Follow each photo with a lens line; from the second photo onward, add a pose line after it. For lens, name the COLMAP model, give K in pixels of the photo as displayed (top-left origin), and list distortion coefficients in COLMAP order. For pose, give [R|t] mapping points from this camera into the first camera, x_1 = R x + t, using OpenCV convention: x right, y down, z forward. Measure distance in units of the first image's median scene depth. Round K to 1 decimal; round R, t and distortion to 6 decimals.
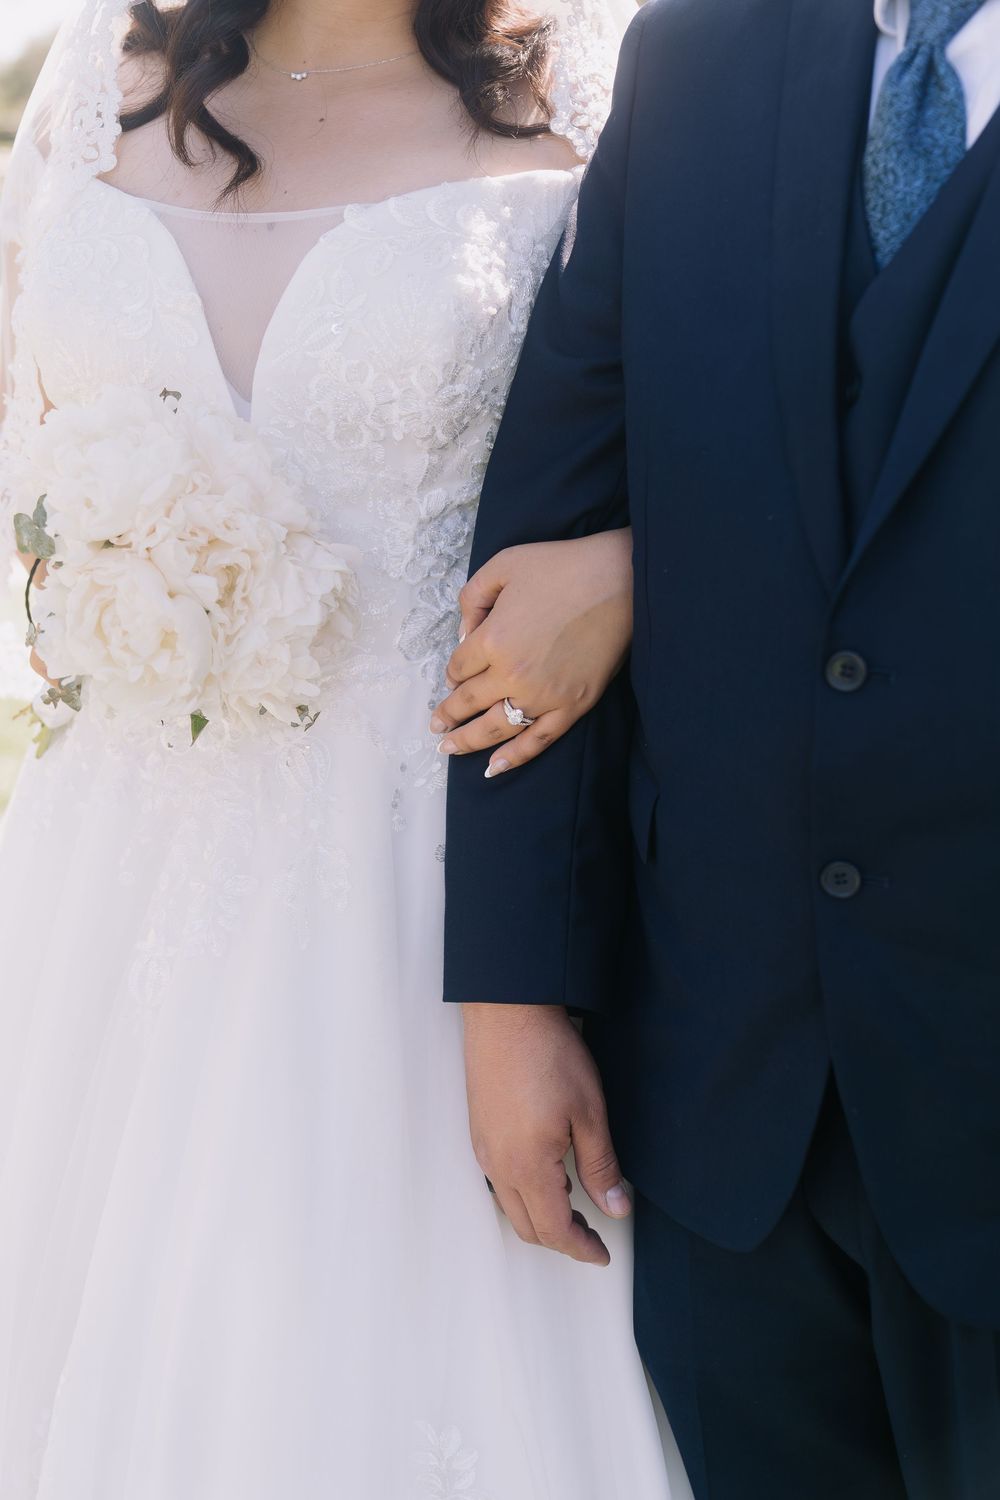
lens RADIAL K [[2076.4, 0, 491.3], [0, 2076.4, 751.7], [0, 0, 1]] dist [0.091550, 0.000000]
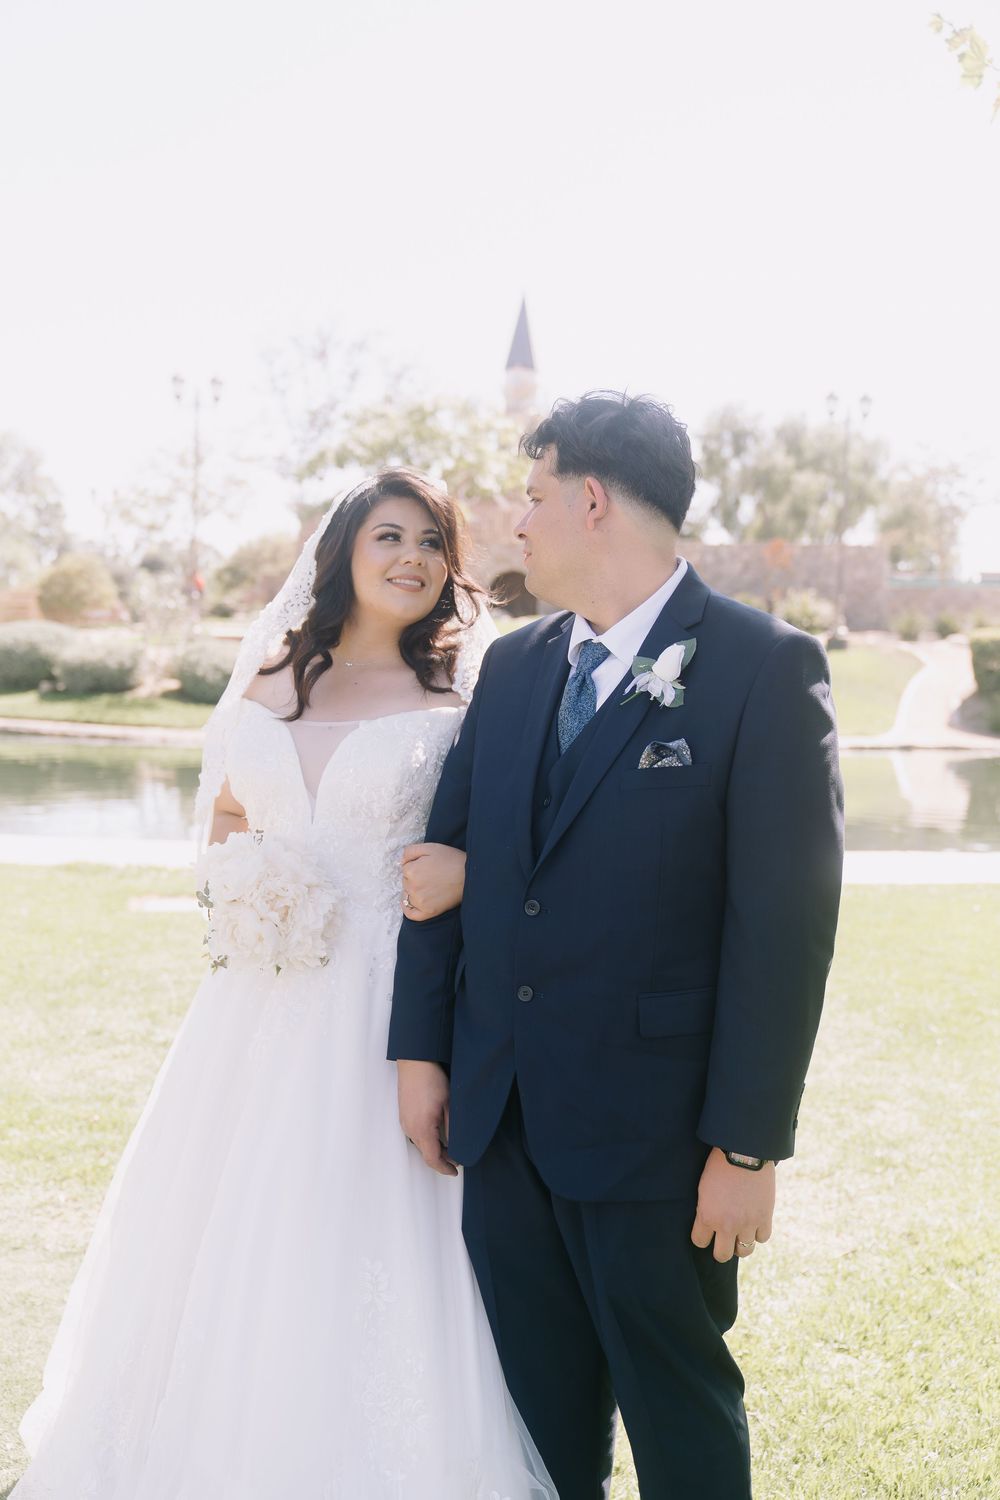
lens RADIAL K [[1439.0, 0, 508.3], [0, 1439.0, 755.1], [0, 0, 1]] dist [0.027032, 0.000000]
pose [[0.999666, 0.025296, -0.005257, 0.110309], [-0.025836, 0.979362, -0.200454, 0.104381], [0.000078, 0.200523, 0.979689, -0.614749]]
